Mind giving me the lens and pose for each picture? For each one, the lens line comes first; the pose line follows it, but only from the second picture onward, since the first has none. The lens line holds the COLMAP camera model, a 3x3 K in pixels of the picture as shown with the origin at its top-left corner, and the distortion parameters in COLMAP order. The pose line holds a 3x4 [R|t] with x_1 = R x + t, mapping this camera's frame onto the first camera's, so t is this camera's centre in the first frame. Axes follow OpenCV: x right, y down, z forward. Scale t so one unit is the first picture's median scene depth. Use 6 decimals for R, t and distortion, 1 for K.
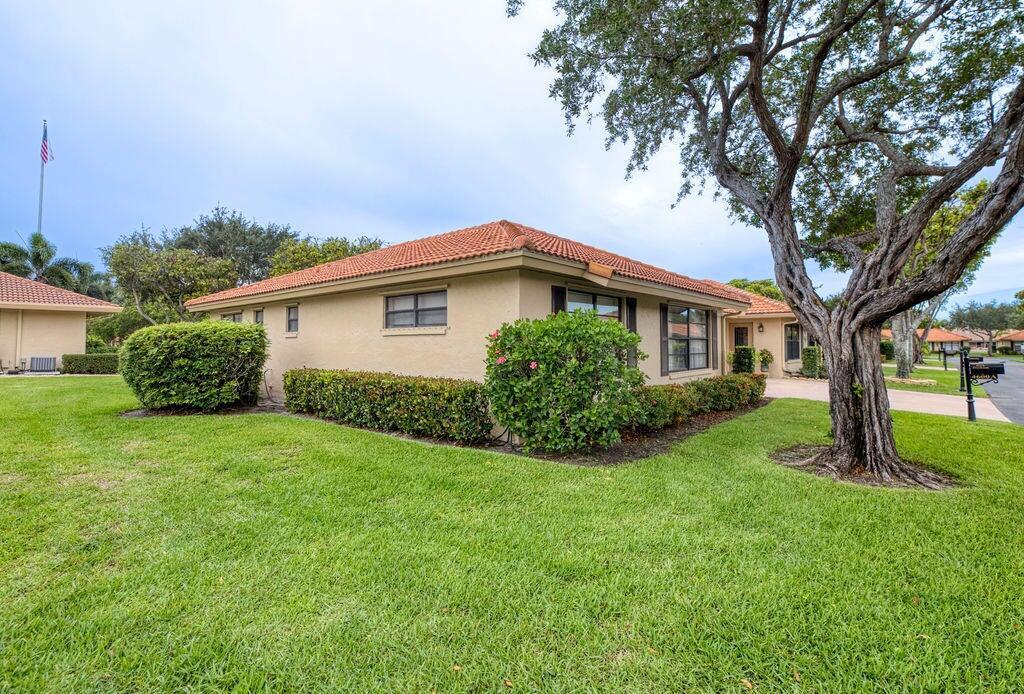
lens RADIAL K [[477.2, 0, 512.8], [0, 477.2, 327.7], [0, 0, 1]] dist [0.001933, 0.000302]
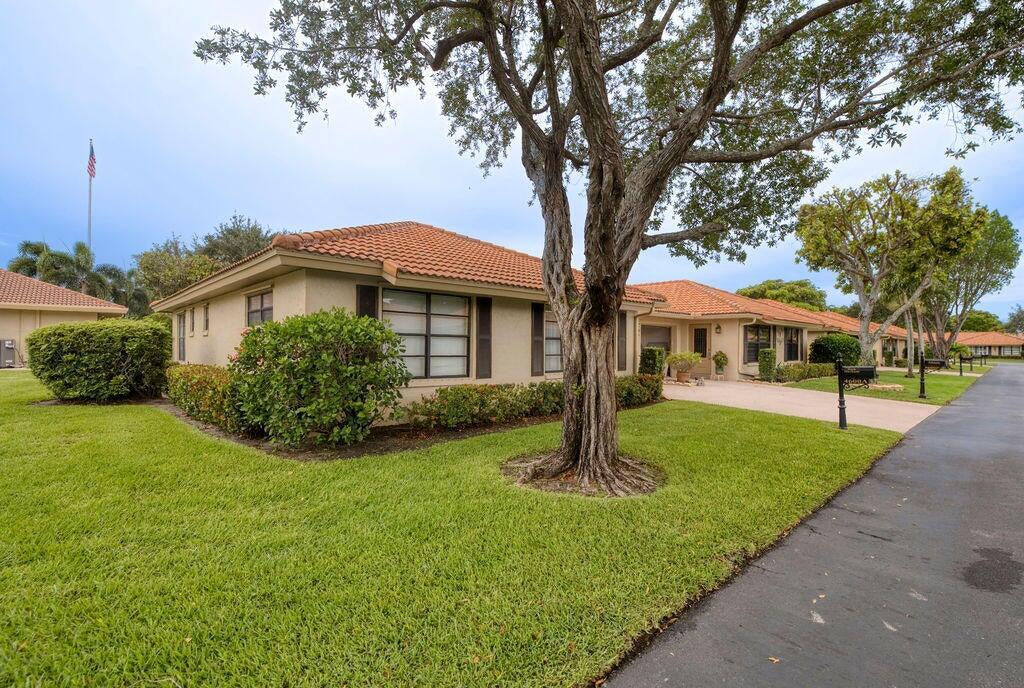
lens RADIAL K [[465.3, 0, 512.0], [0, 465.3, 344.0], [0, 0, 1]] dist [-0.000529, 0.000043]
pose [[0.995069, 0.006908, -0.098944, 0.397925], [-0.003758, 0.999481, 0.031982, 0.003872], [0.099114, -0.031453, 0.994579, 0.036161]]
